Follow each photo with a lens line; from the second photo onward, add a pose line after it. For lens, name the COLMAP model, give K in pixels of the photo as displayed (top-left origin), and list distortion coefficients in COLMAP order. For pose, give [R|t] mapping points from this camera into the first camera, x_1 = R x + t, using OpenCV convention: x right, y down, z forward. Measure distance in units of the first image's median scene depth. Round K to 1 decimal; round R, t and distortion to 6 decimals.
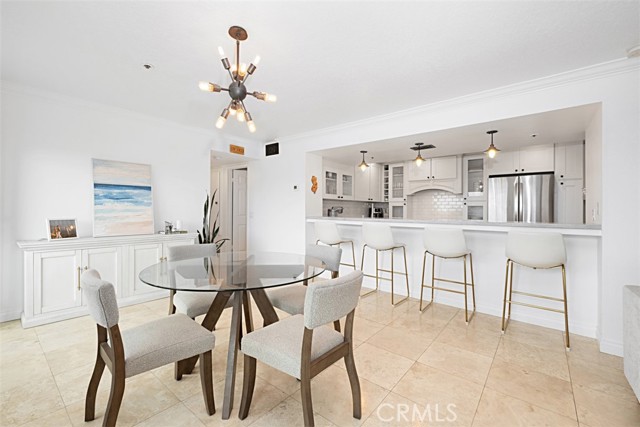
lens RADIAL K [[307.3, 0, 326.8], [0, 307.3, 213.4], [0, 0, 1]] dist [-0.002573, -0.001019]
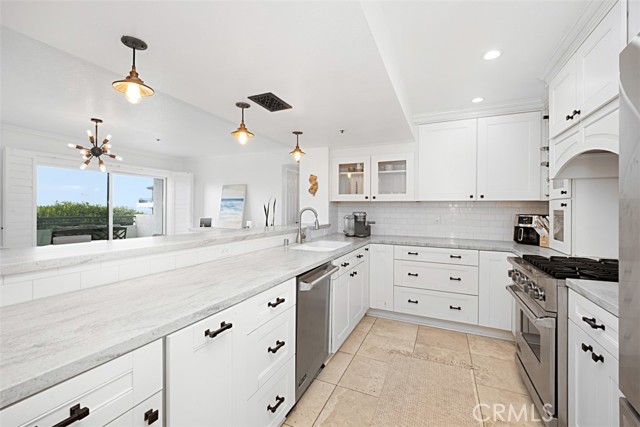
lens RADIAL K [[282.4, 0, 319.7], [0, 282.4, 208.6], [0, 0, 1]] dist [-0.000733, 0.000192]
pose [[0.191554, 0.003498, -0.981476, 0.609470], [-0.006968, 0.999973, 0.002204, -0.028694], [0.981457, 0.006417, 0.191573, 0.761681]]
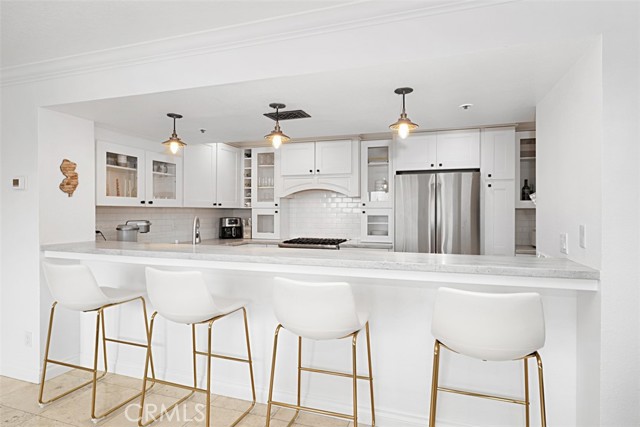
lens RADIAL K [[362.7, 0, 319.8], [0, 362.7, 213.9], [0, 0, 1]] dist [0.002571, -0.000044]
pose [[0.959720, 0.000083, 0.280959, 0.153307], [-0.001623, 0.999985, 0.005250, -0.035412], [-0.280954, -0.005494, 0.959705, 0.302169]]
